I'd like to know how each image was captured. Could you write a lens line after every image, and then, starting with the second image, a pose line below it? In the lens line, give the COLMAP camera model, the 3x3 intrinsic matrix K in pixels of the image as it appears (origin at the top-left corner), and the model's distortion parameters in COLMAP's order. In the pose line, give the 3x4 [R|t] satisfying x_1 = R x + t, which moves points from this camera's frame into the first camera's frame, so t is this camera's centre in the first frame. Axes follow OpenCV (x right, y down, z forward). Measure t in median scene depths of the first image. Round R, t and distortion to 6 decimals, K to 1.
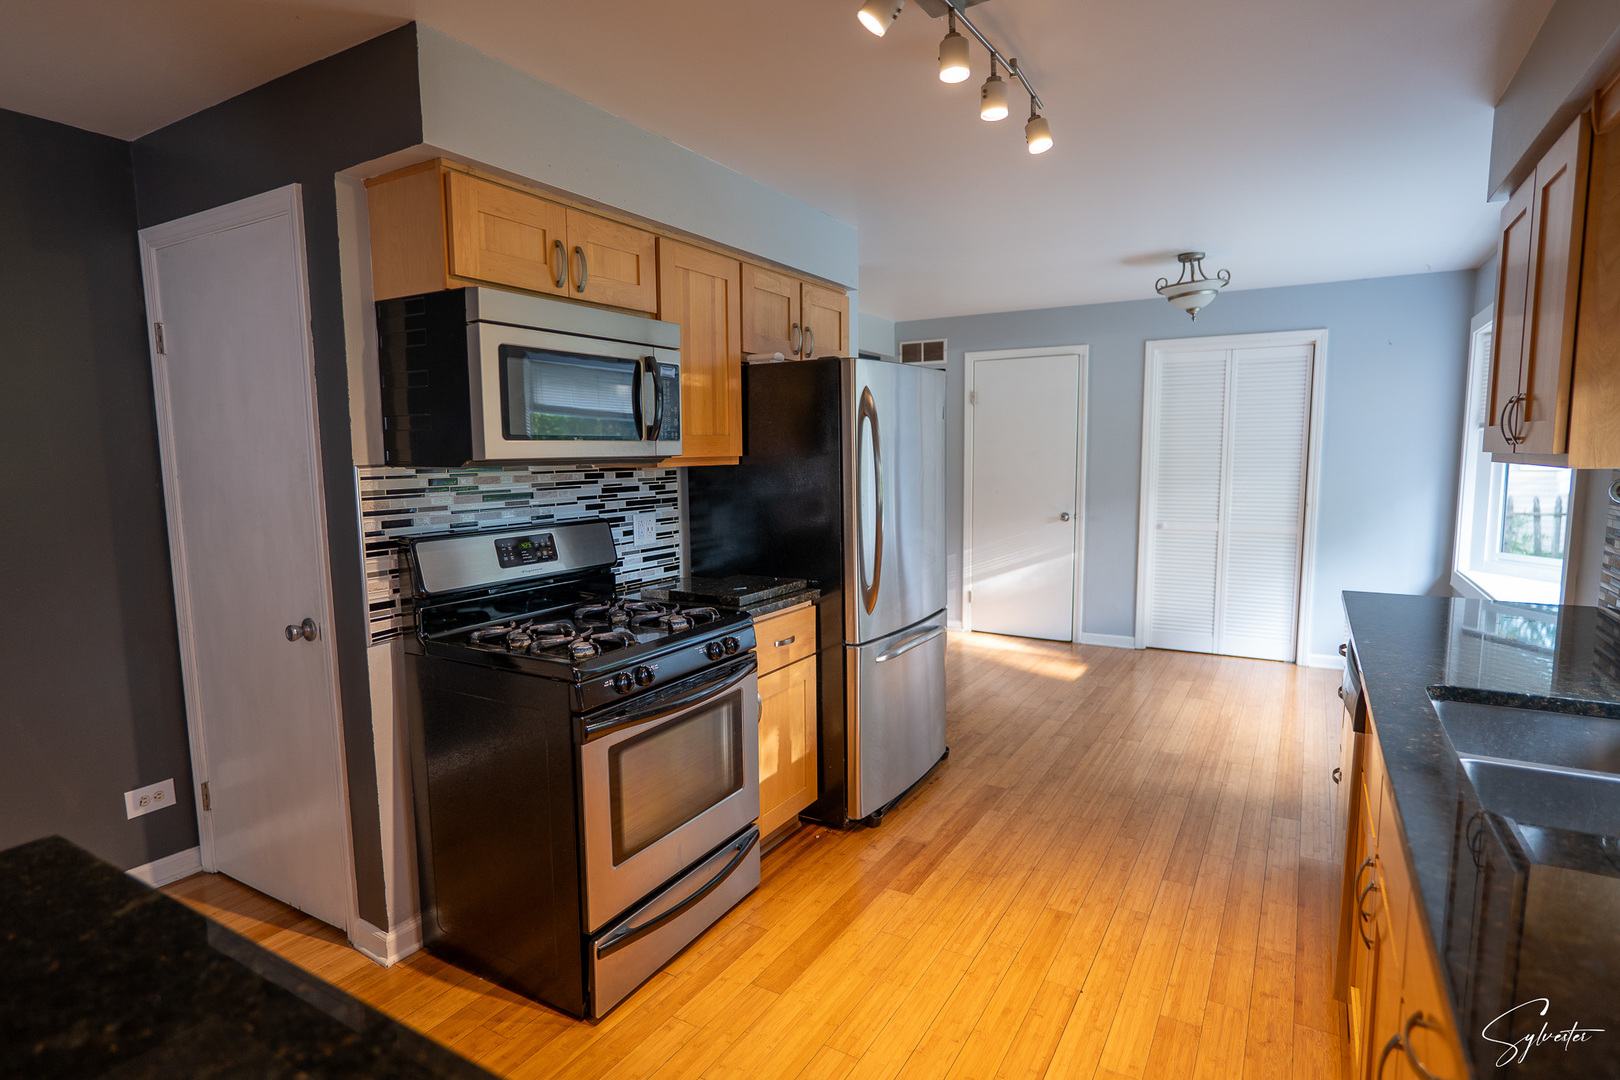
lens RADIAL K [[845.4, 0, 814.8], [0, 845.4, 542.7], [0, 0, 1]] dist [-0.024342, 0.021258]
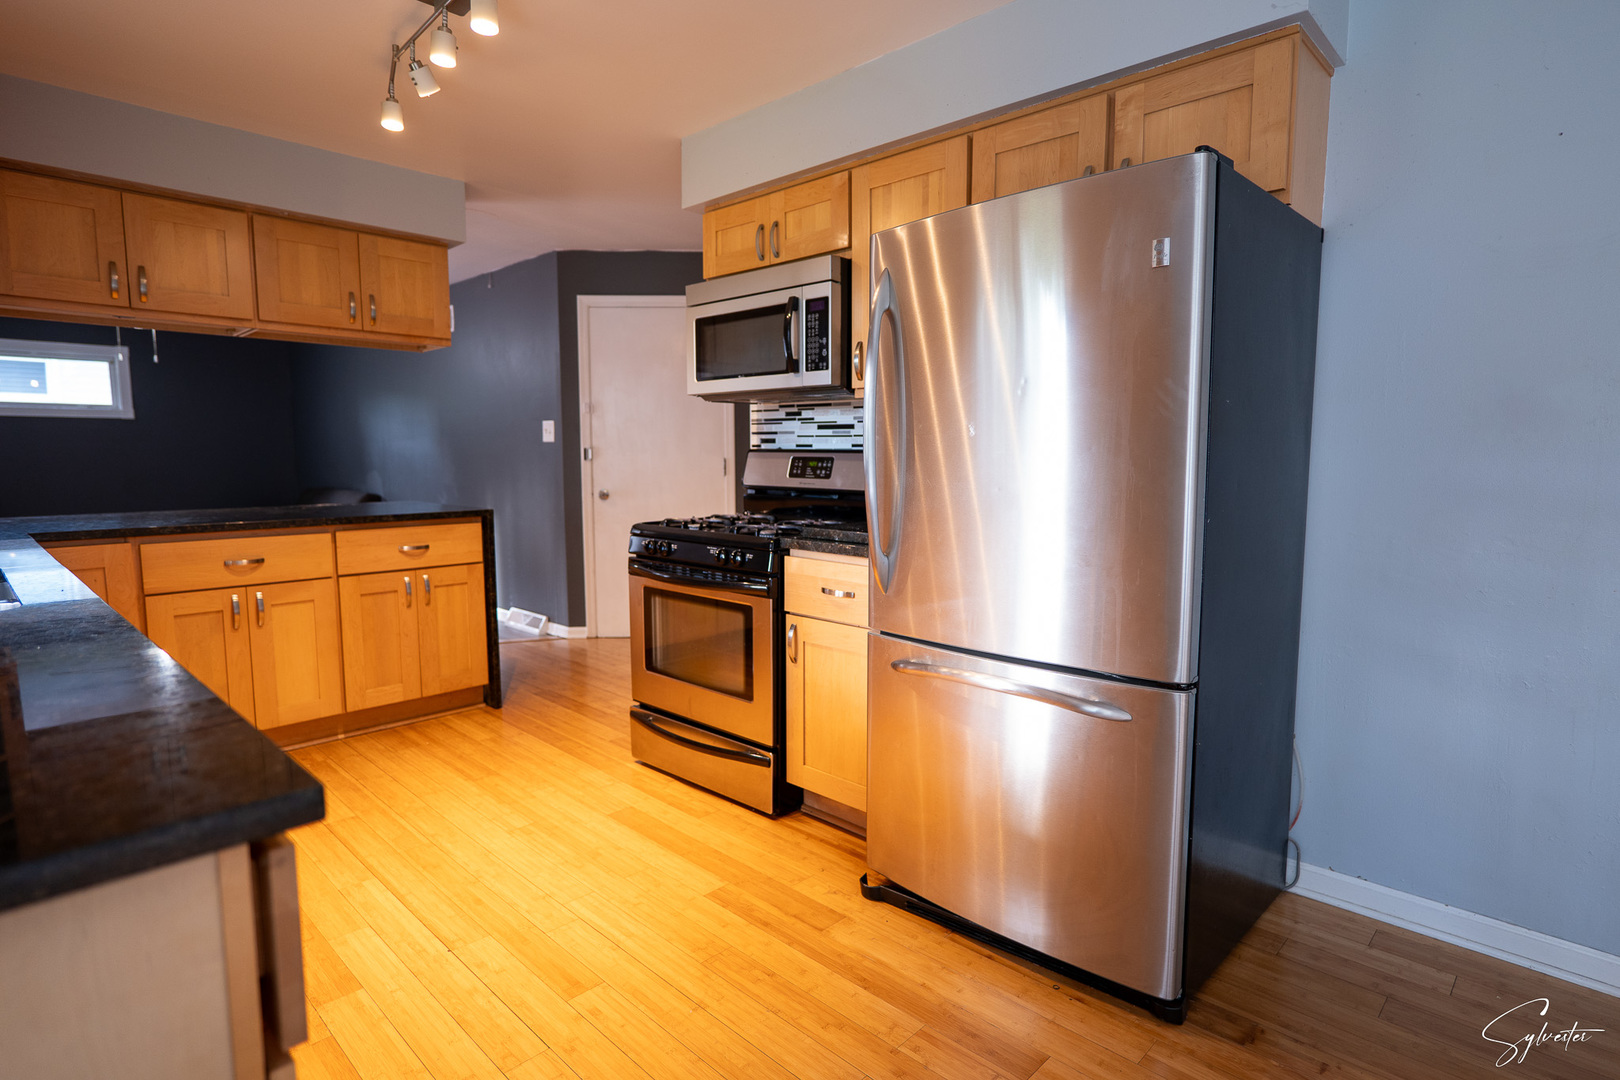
lens RADIAL K [[845.4, 0, 814.8], [0, 845.4, 542.7], [0, 0, 1]] dist [-0.024342, 0.021258]
pose [[-0.234987, 0.113789, -0.965315, 0.931525], [-0.109837, 0.983654, 0.142688, -0.064531], [0.965773, 0.139557, -0.218648, 1.345457]]
